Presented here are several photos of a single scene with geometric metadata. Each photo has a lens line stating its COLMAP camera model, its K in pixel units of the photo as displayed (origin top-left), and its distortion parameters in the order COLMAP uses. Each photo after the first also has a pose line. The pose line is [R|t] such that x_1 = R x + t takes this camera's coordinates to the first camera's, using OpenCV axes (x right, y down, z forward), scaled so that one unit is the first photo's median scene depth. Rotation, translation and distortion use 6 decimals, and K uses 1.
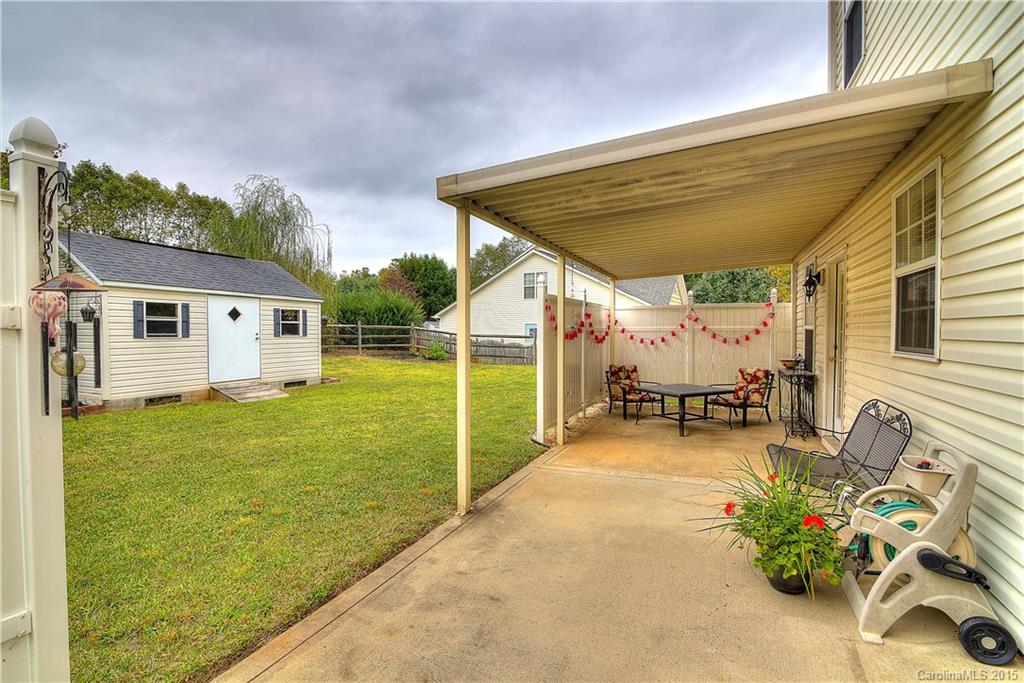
lens RADIAL K [[468.4, 0, 512.0], [0, 468.4, 341.5], [0, 0, 1]] dist [-0.021658, 0.000214]
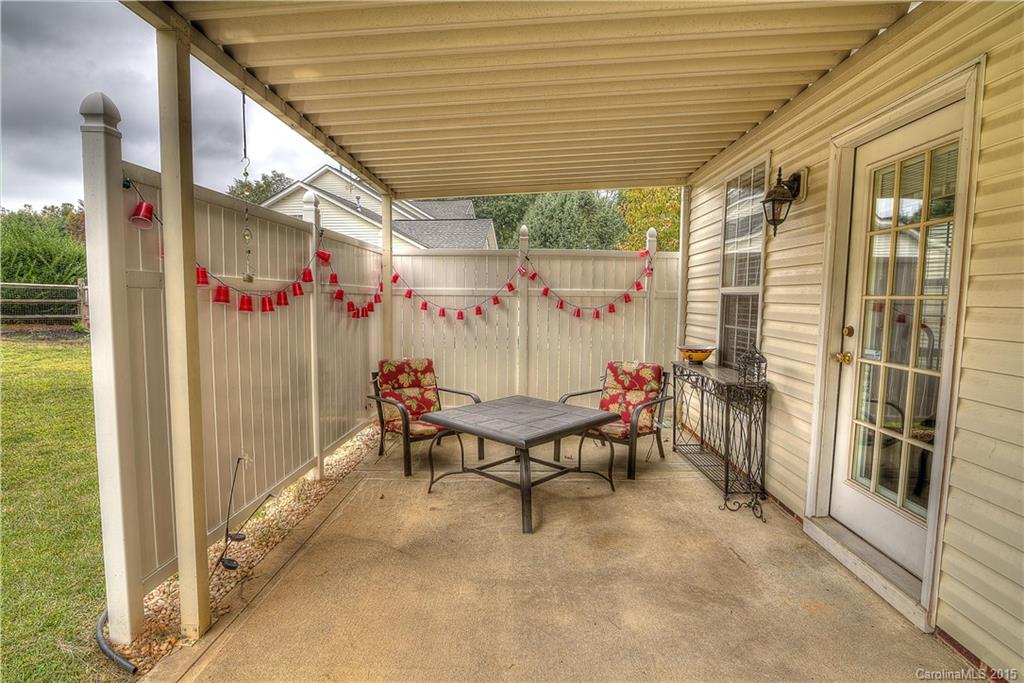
lens RADIAL K [[526.0, 0, 491.4], [0, 526.0, 338.8], [0, 0, 1]] dist [-0.002168, -0.000582]
pose [[0.938135, -0.015909, 0.345904, 0.115936], [-0.003441, 0.998466, 0.055254, -0.005042], [-0.346253, -0.053026, 0.936642, 0.394272]]
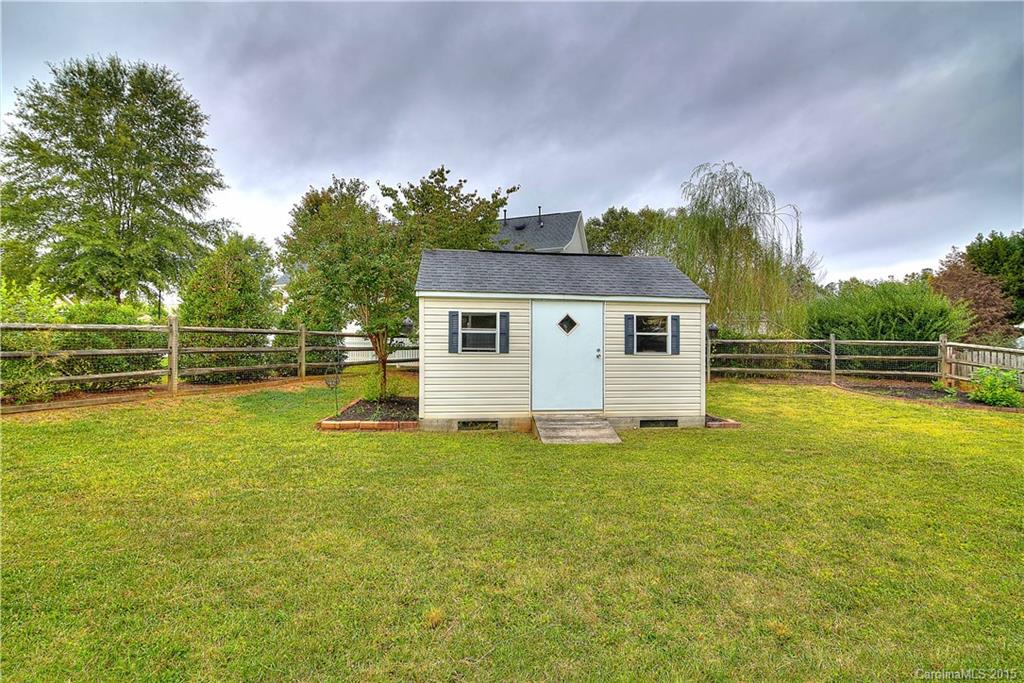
lens RADIAL K [[468.4, 0, 512.0], [0, 468.4, 341.5], [0, 0, 1]] dist [-0.021658, 0.000214]
pose [[0.495298, -0.009606, -0.868670, 0.035711], [-0.026618, 0.999302, -0.026228, -0.007602], [0.868315, 0.036112, 0.494696, 0.600616]]
